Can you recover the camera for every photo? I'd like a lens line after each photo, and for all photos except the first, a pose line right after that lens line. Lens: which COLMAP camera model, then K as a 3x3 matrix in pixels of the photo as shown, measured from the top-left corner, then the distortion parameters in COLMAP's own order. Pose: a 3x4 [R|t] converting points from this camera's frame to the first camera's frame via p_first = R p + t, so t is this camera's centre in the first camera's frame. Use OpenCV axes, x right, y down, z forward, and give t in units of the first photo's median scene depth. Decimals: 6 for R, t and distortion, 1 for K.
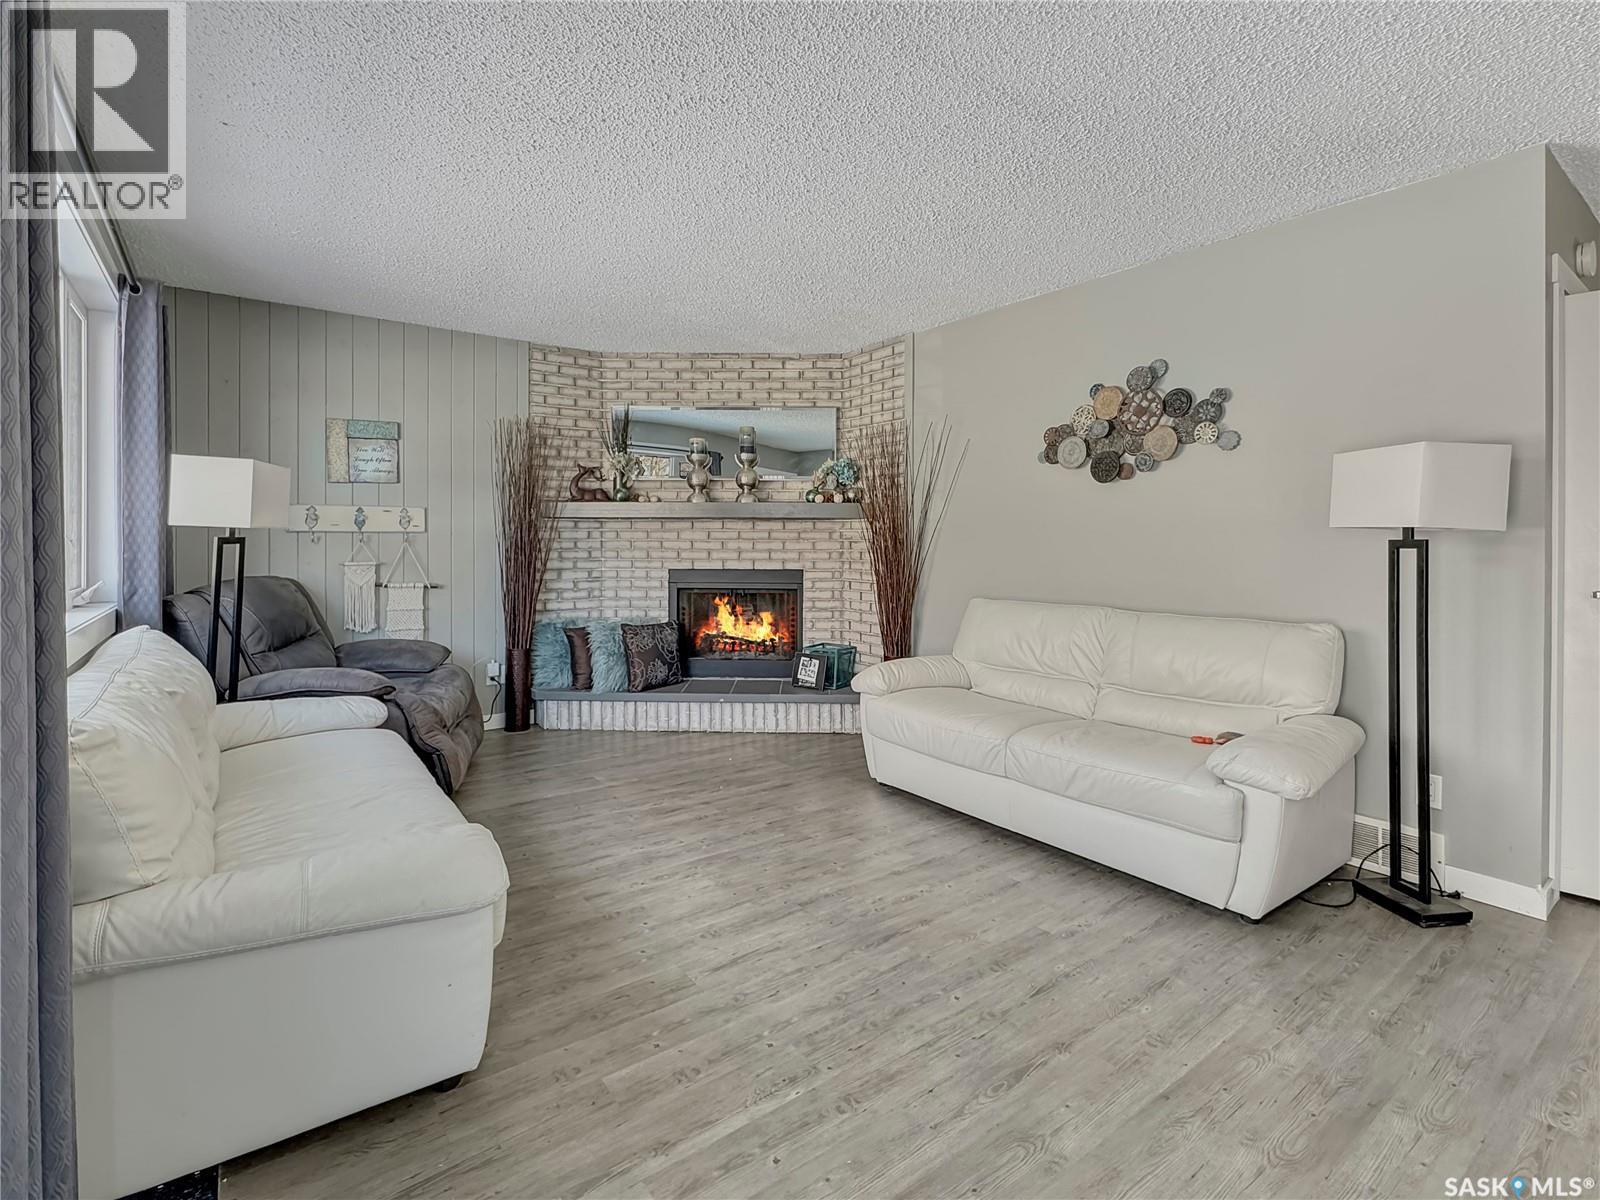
lens RADIAL K [[759.9, 0, 795.7], [0, 759.9, 538.4], [0, 0, 1]] dist [-0.004273, -0.000451]
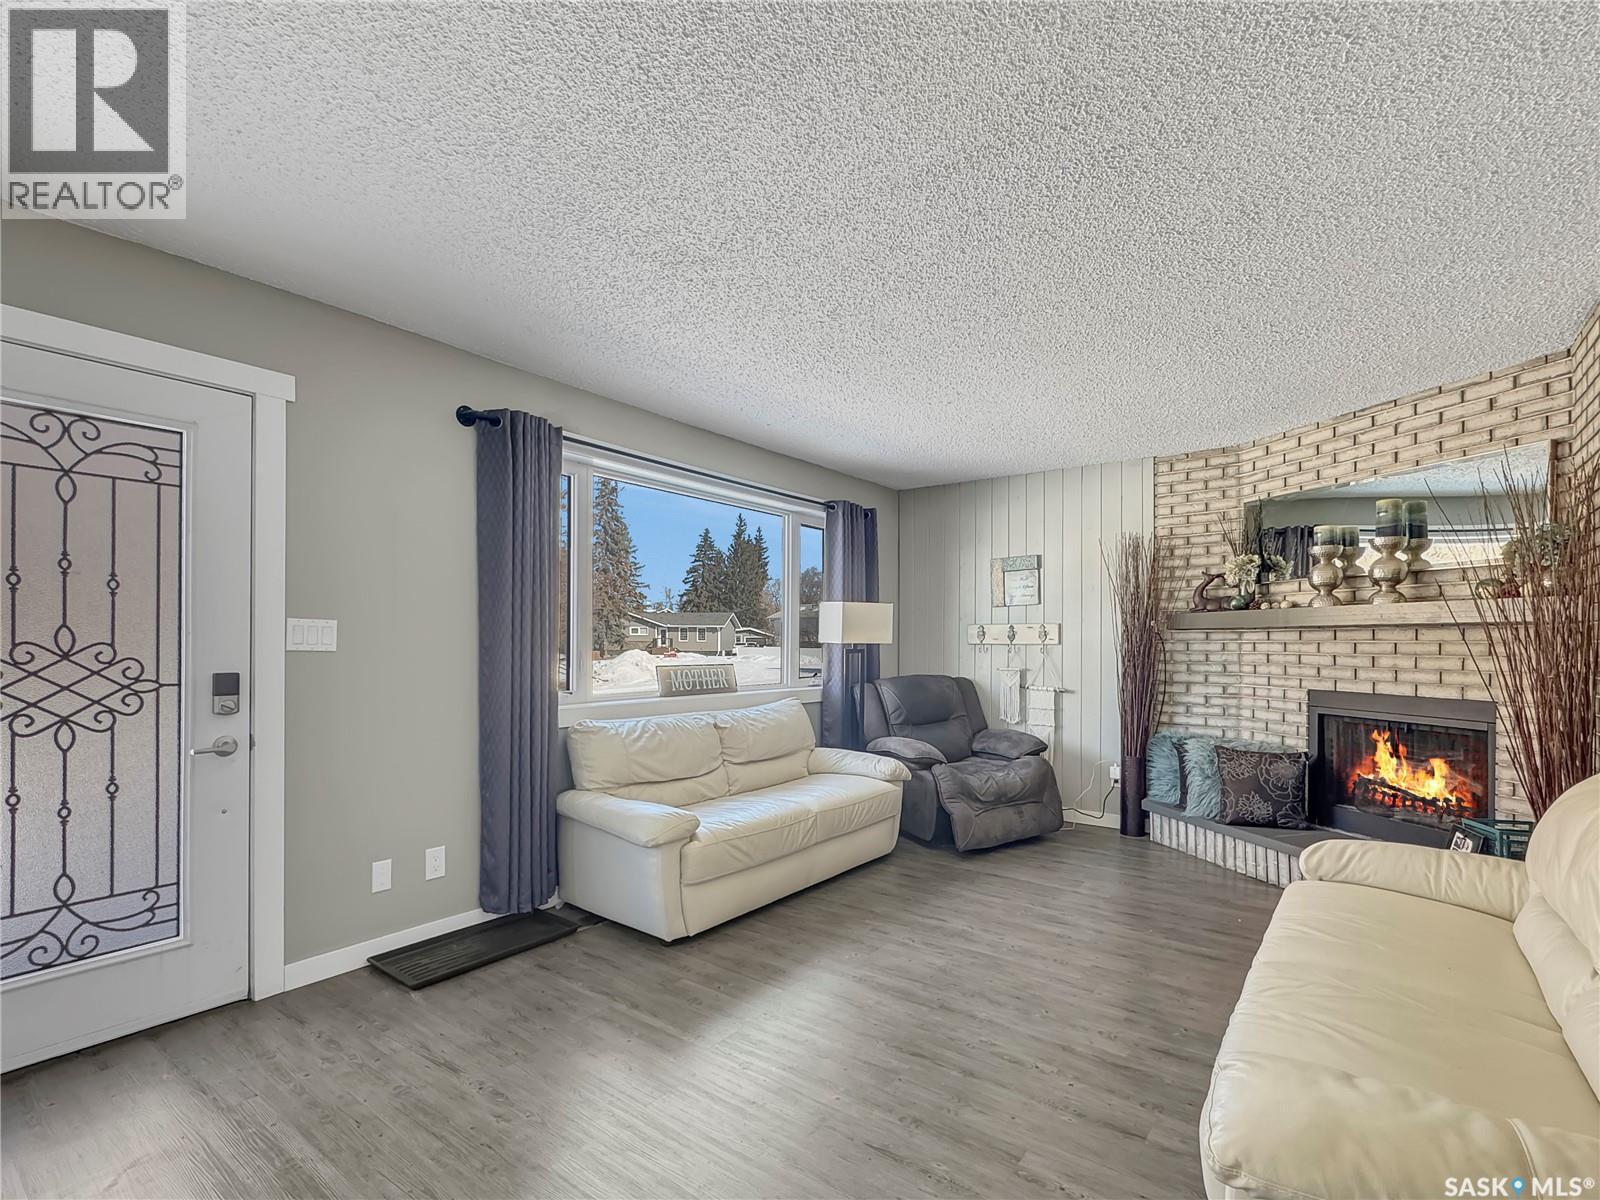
lens RADIAL K [[752.9, 0, 801.8], [0, 752.9, 640.5], [0, 0, 1]] dist [-0.014604, -0.000045]
pose [[0.287630, -0.004646, -0.957730, 0.450701], [-0.002891, 0.999979, -0.005719, -0.006038], [0.957737, 0.004413, 0.287611, 0.249426]]
